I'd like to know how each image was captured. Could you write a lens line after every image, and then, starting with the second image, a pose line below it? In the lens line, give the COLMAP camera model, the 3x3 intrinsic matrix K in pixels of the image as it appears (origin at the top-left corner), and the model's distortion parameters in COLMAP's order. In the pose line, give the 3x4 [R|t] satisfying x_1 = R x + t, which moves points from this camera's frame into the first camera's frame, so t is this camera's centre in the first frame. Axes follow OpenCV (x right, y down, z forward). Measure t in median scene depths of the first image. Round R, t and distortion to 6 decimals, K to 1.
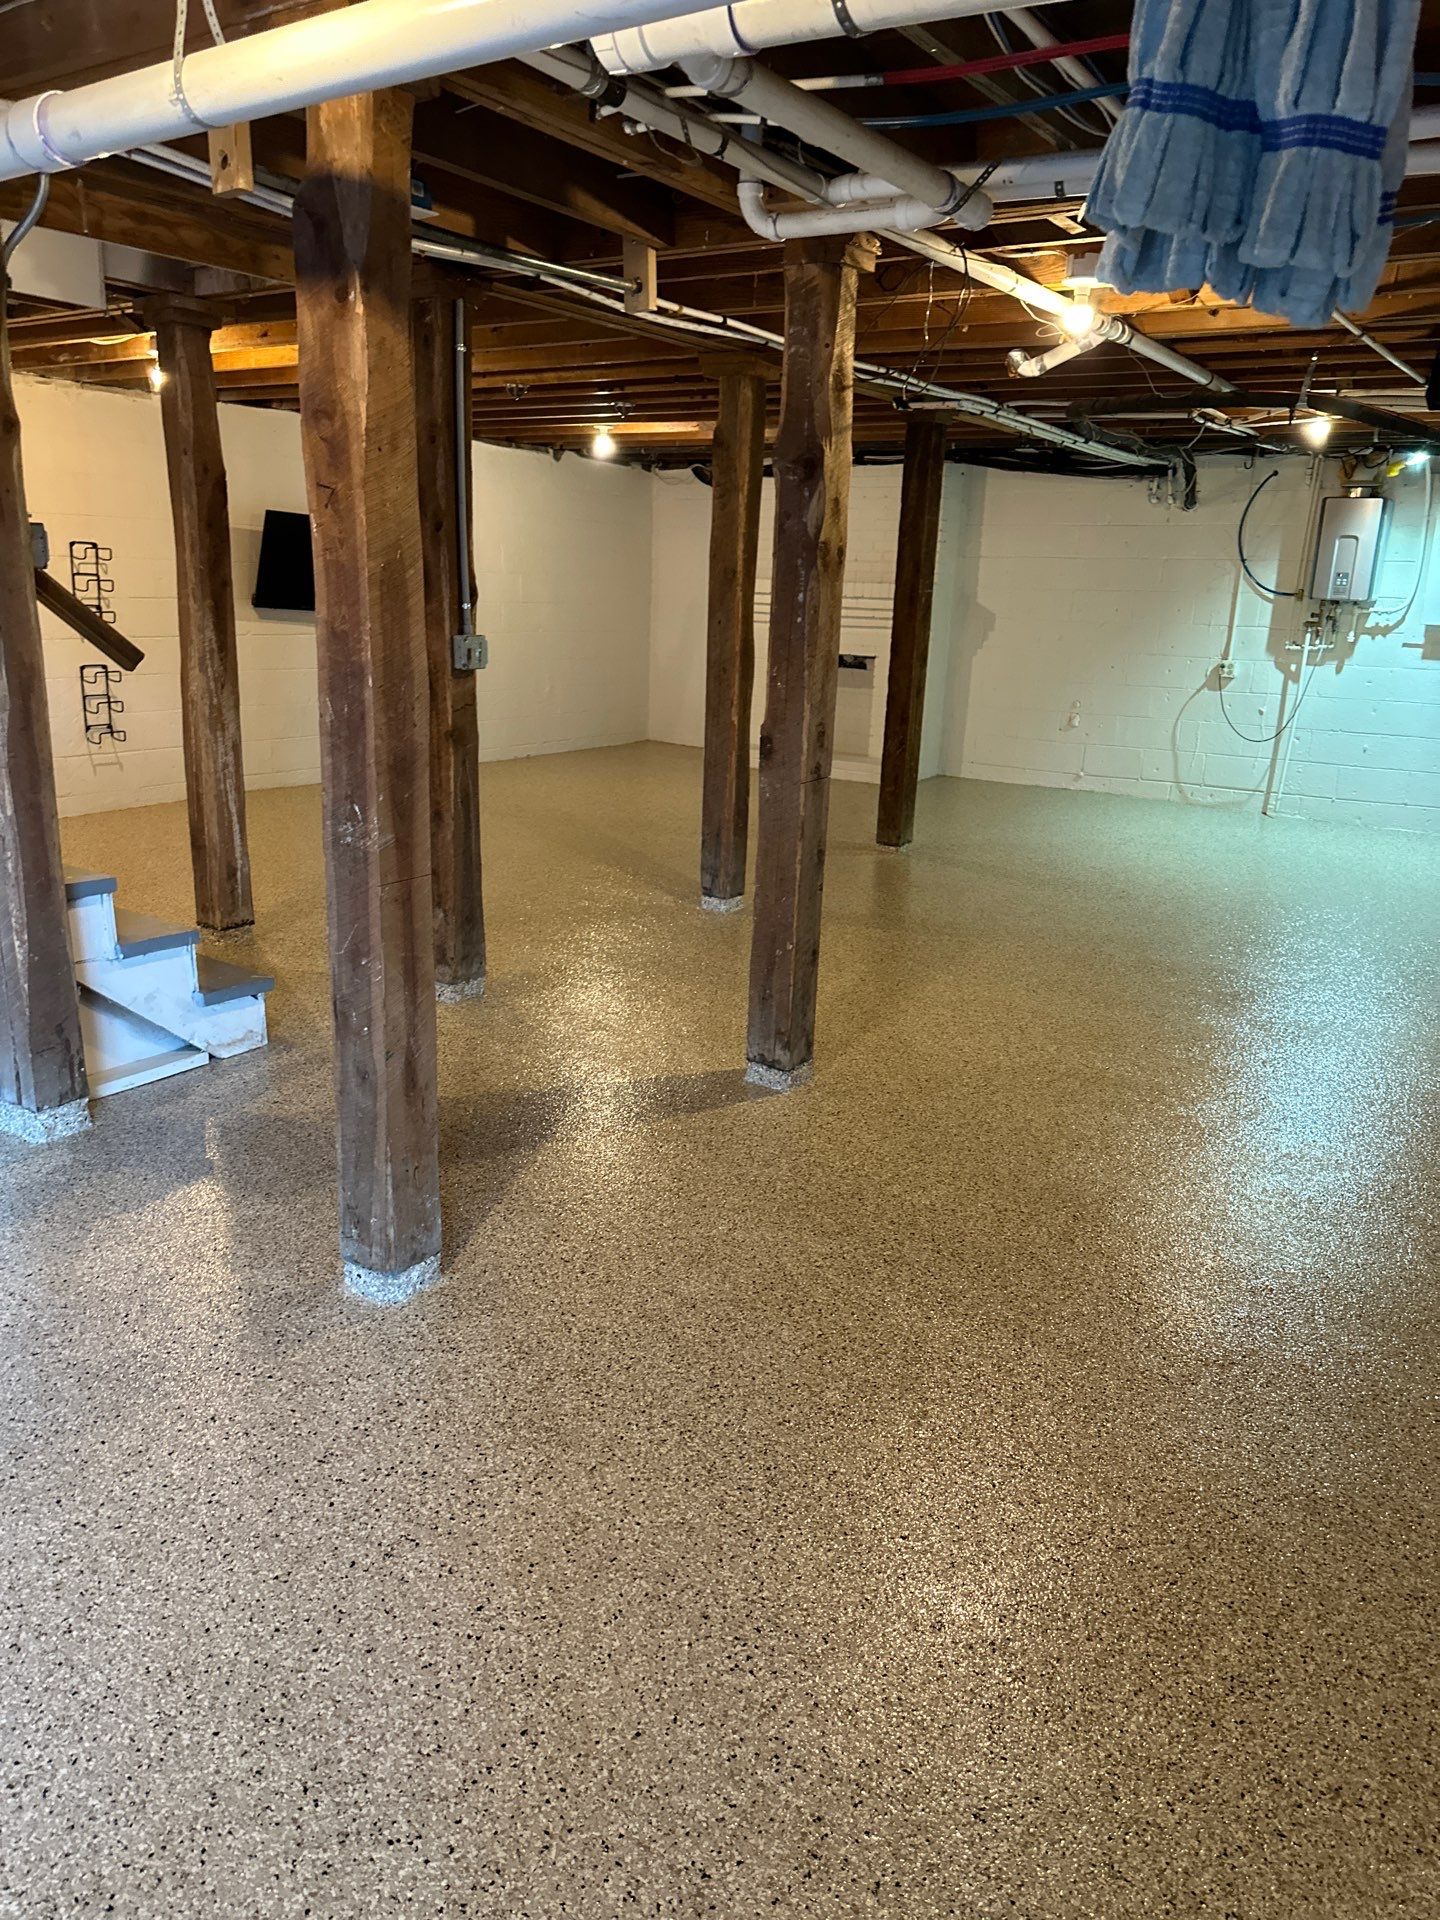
lens RADIAL K [[1343.8, 0, 740.7], [0, 1343.8, 963.5], [0, 0, 1]] dist [0.052913, -0.067754]
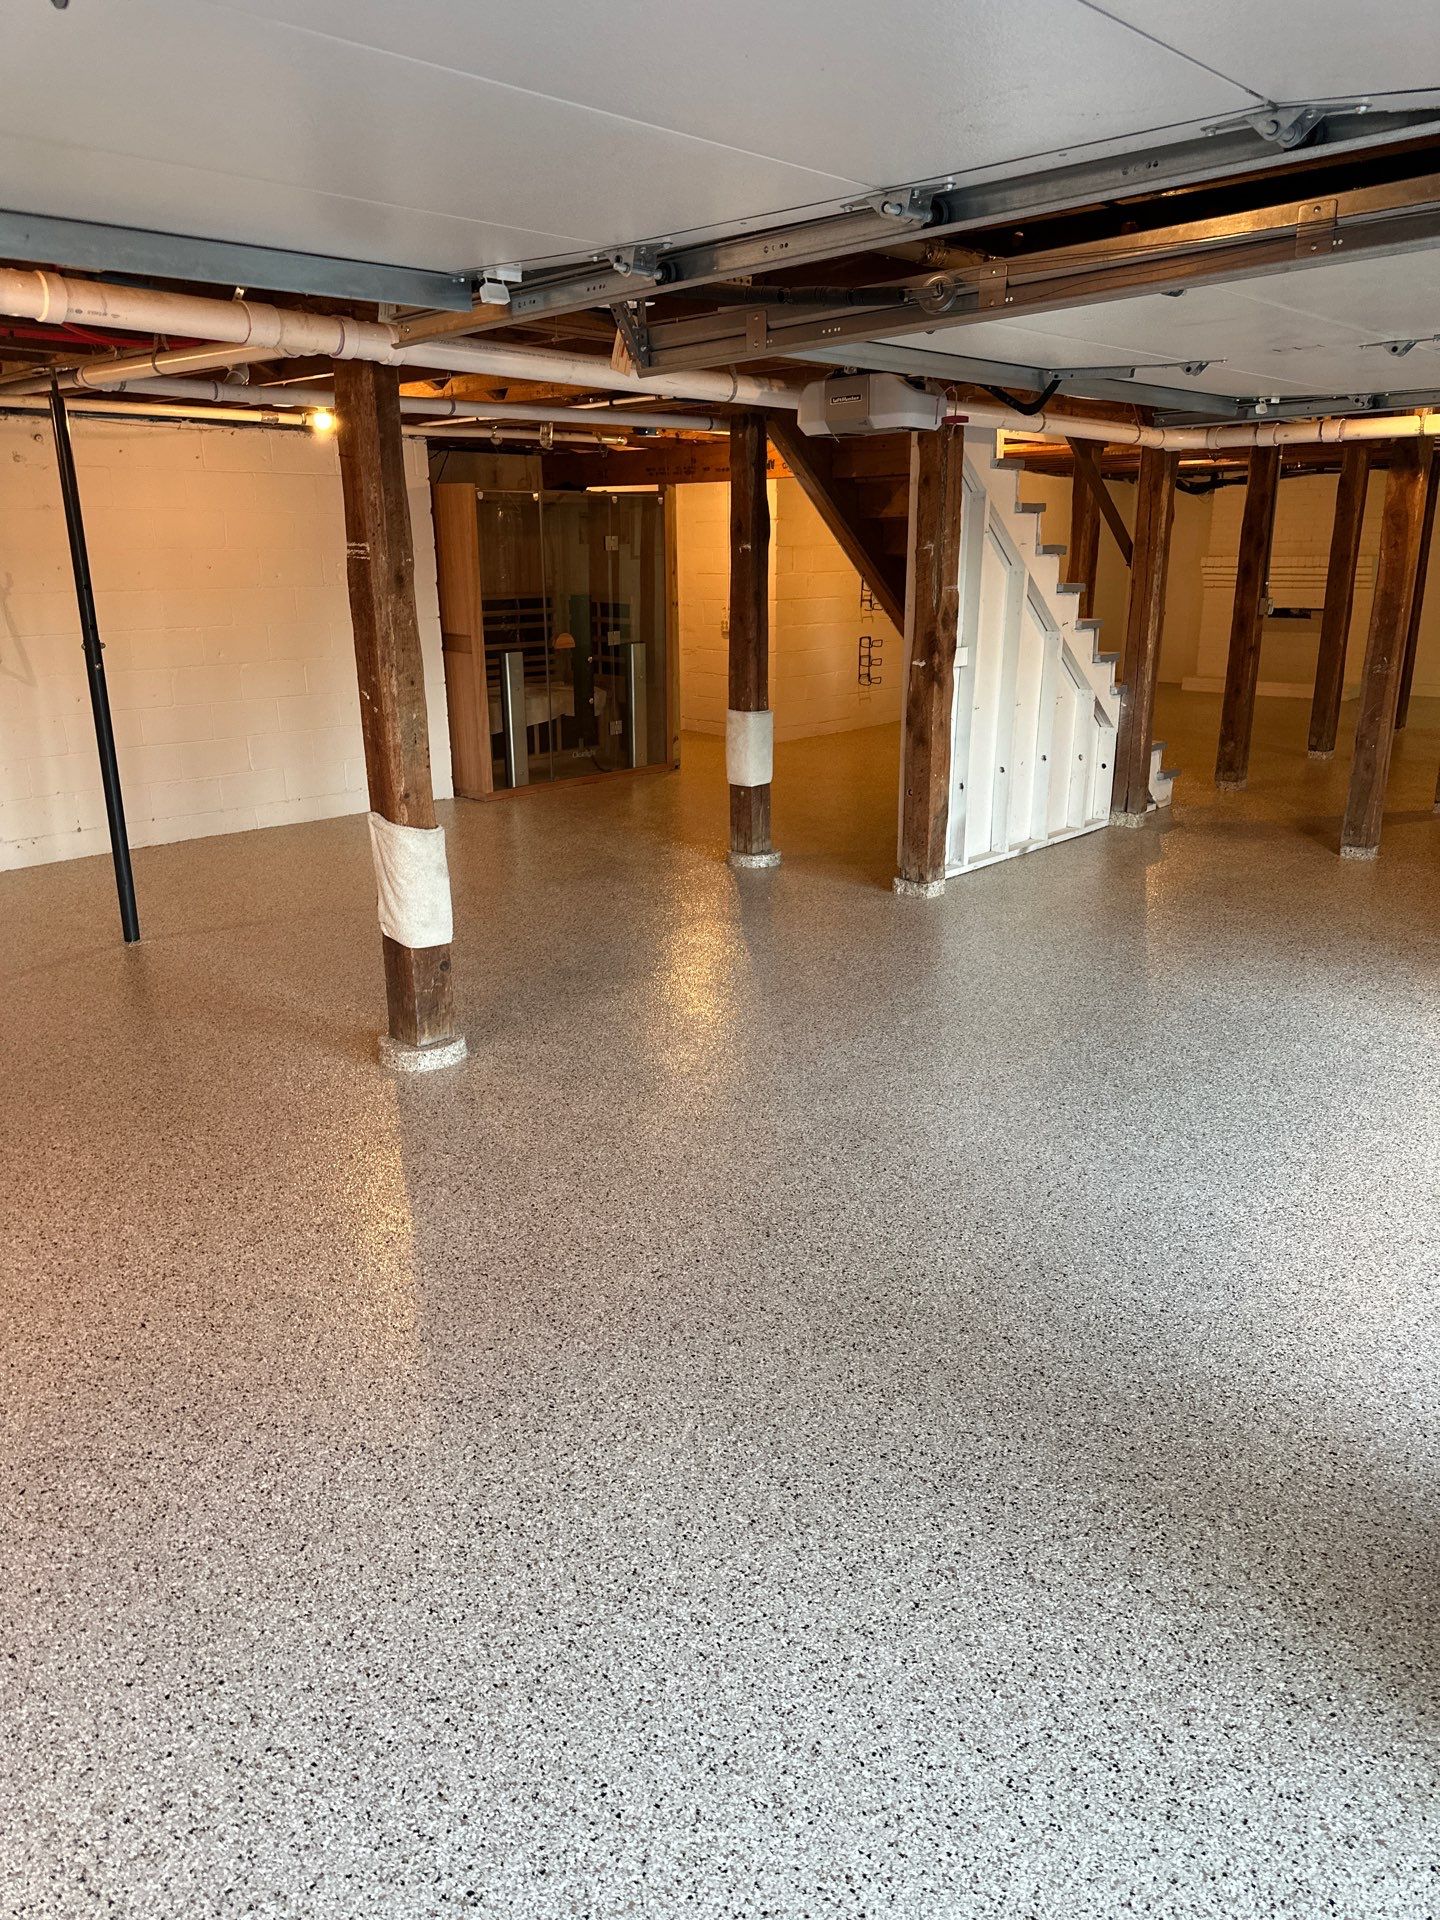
lens RADIAL K [[1343.8, 0, 701.8], [0, 1343.8, 957.3], [0, 0, 1]] dist [0.052913, -0.067754]
pose [[0.986609, -0.004220, -0.163048, -0.735998], [0.005627, 0.999951, 0.008167, 0.277851], [0.163005, -0.008975, 0.986584, -1.167636]]
